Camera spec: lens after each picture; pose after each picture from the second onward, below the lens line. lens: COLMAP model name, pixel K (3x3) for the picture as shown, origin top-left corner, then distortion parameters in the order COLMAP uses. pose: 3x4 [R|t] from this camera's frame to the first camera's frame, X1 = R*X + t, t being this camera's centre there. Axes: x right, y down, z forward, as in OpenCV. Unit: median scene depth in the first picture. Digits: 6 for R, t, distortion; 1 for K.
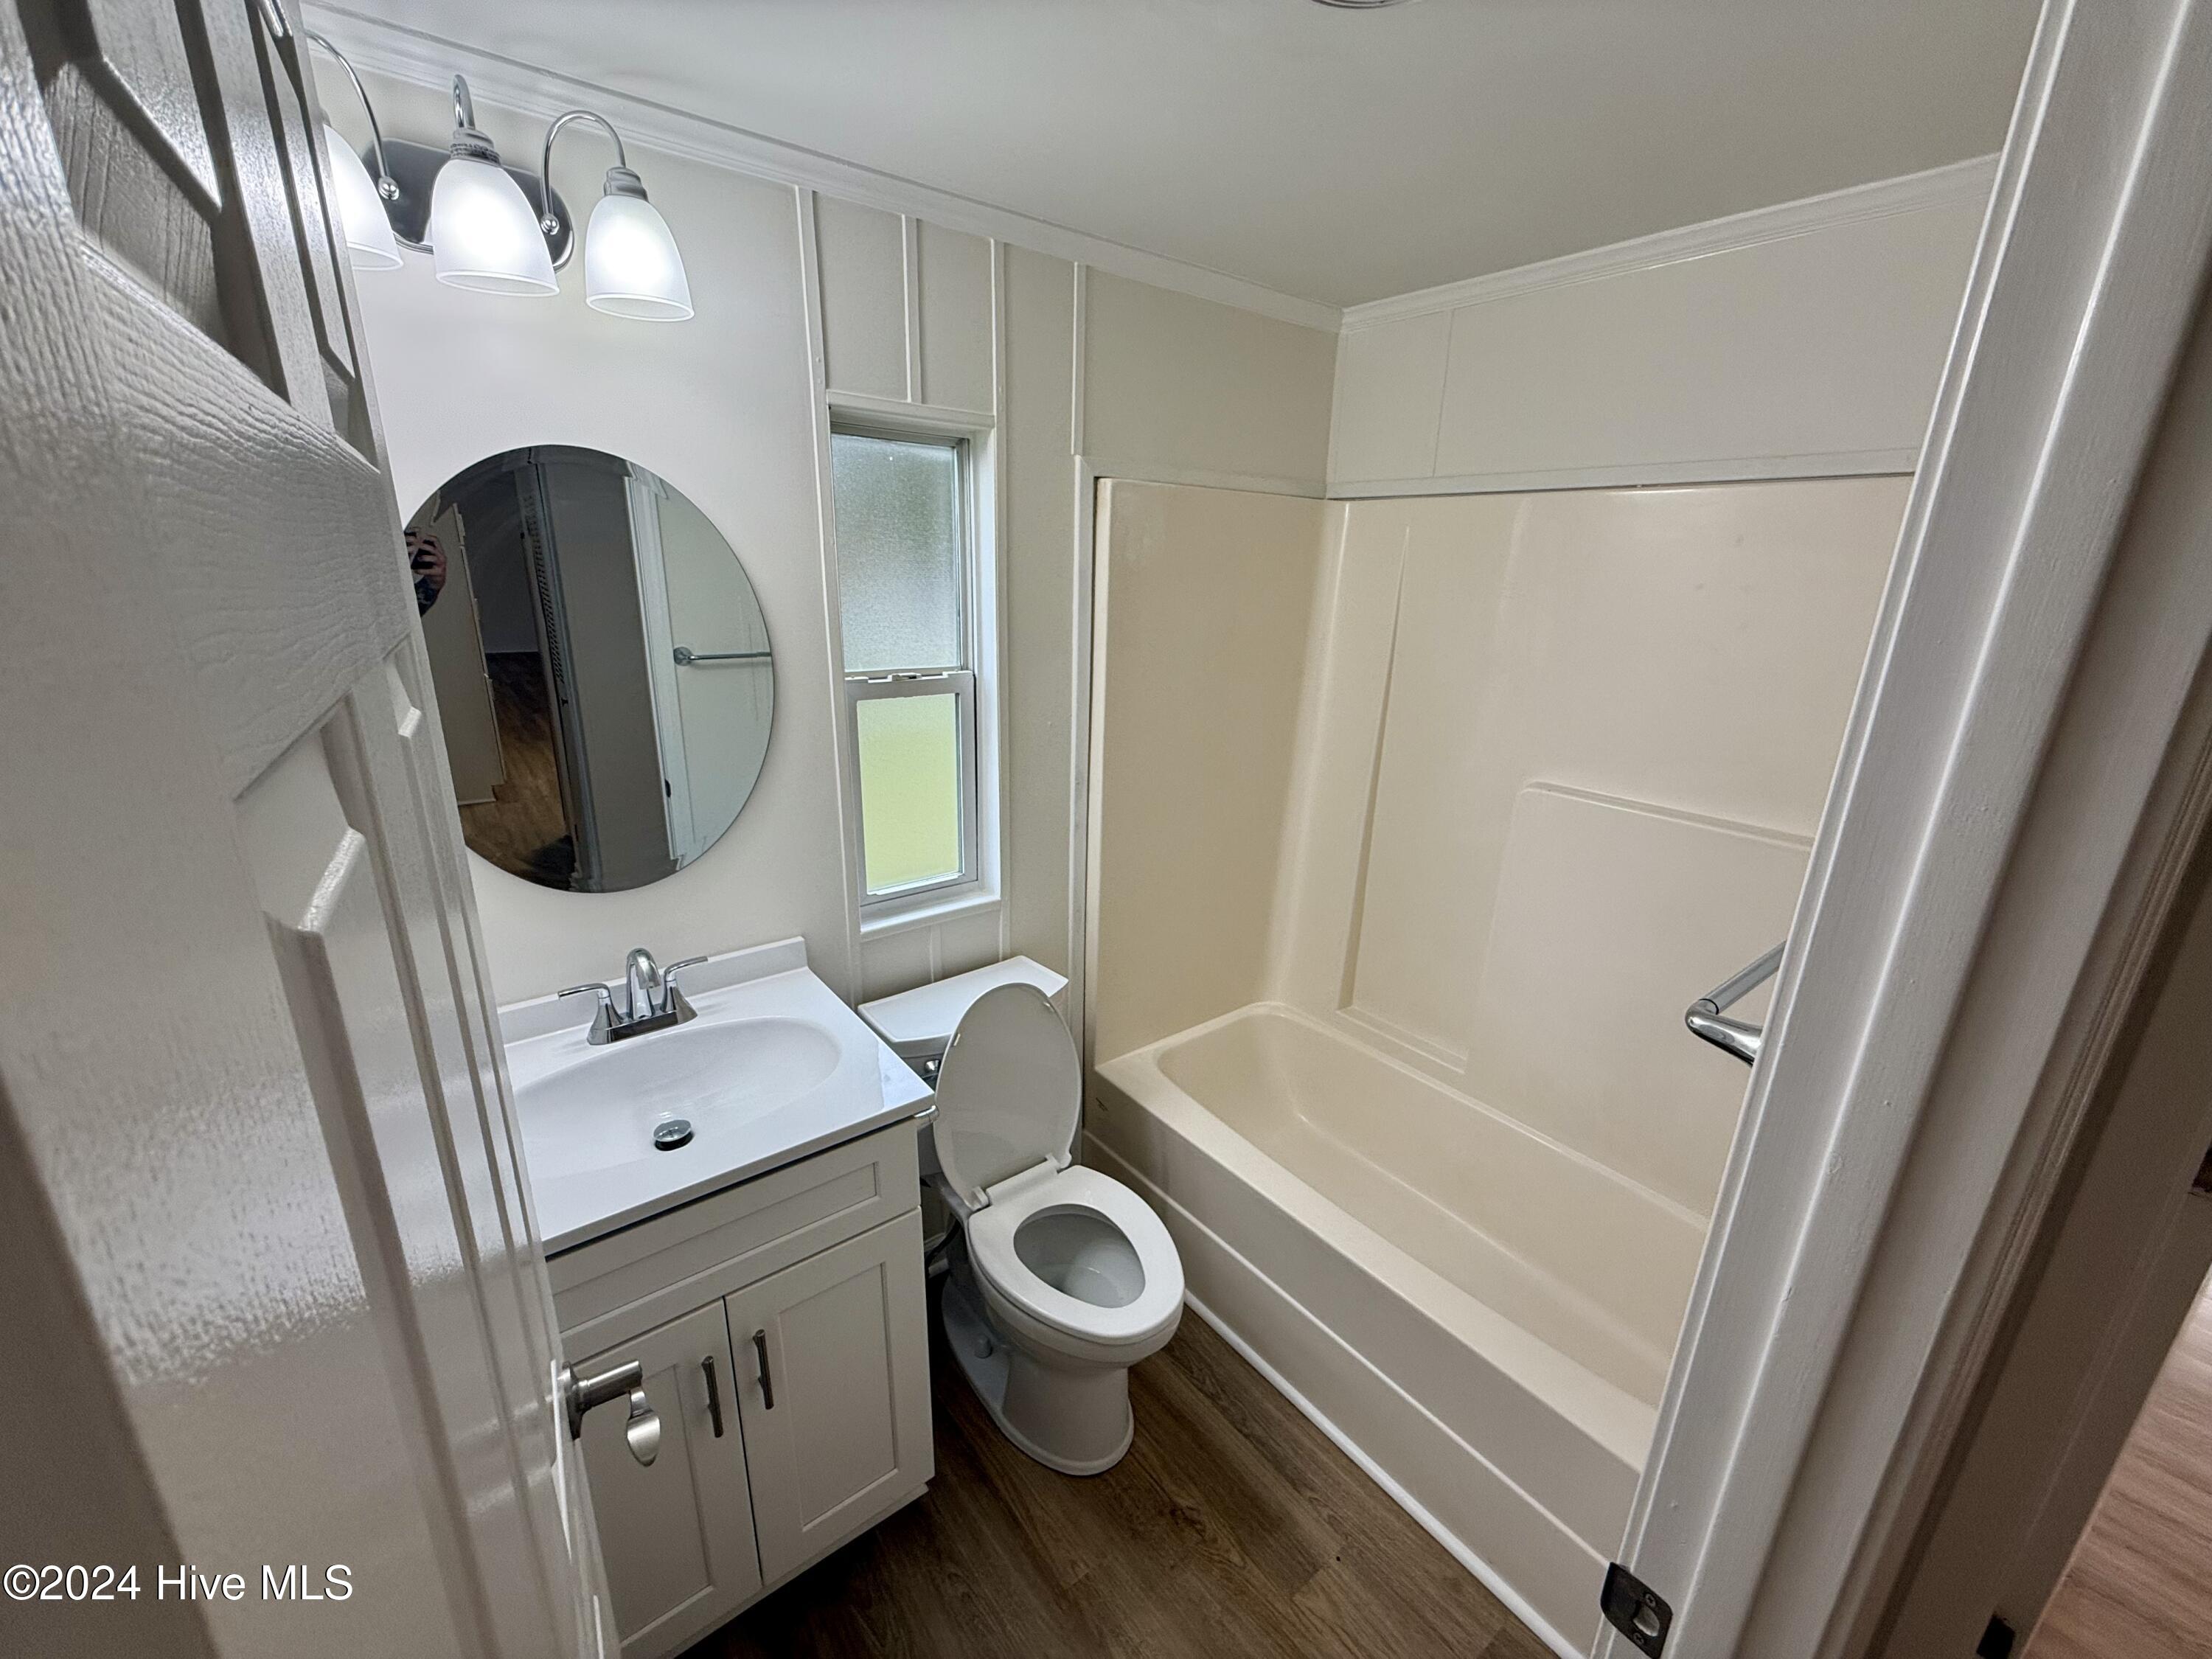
lens RADIAL K [[883.2, 0, 1102.4], [0, 883.2, 838.9], [0, 0, 1]] dist [0.007122, -0.000022]
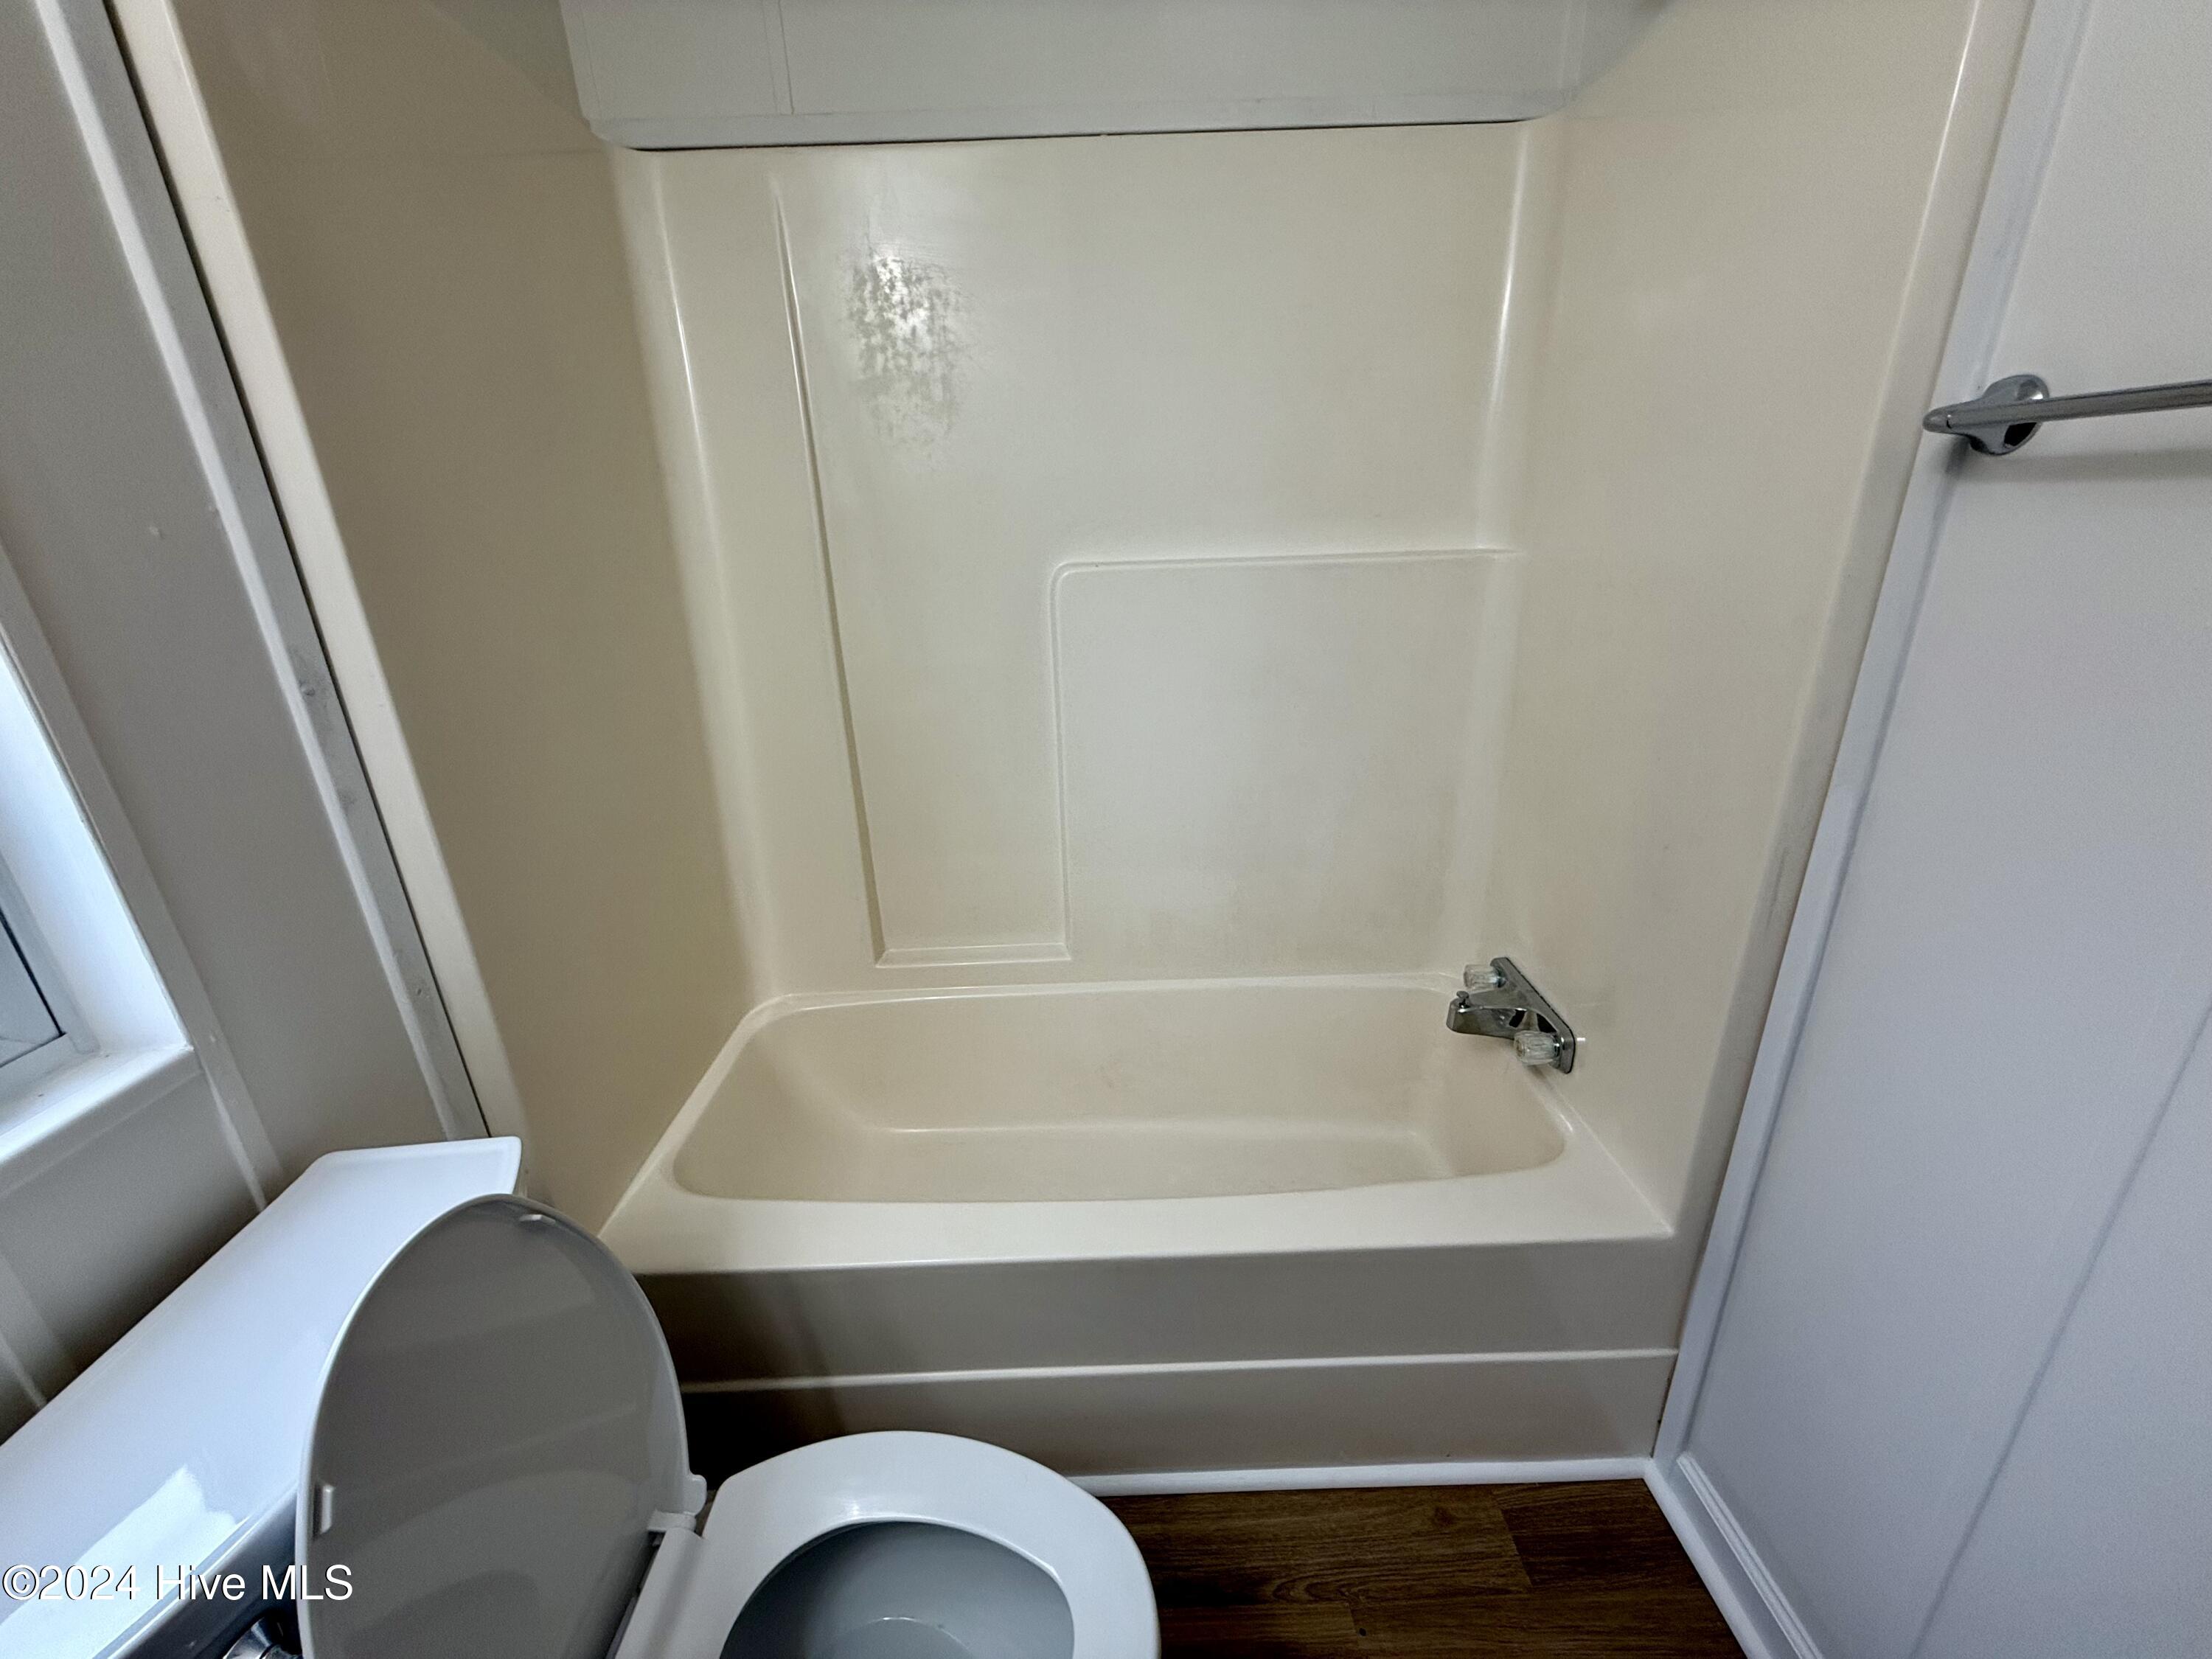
lens RADIAL K [[883.2, 0, 1107.4], [0, 883.2, 830.4], [0, 0, 1]] dist [0.007122, -0.000022]
pose [[0.595244, -0.311487, 0.740716, -0.140756], [0.274011, 0.945243, 0.177297, 0.024373], [-0.755382, 0.097429, 0.648001, 0.502408]]
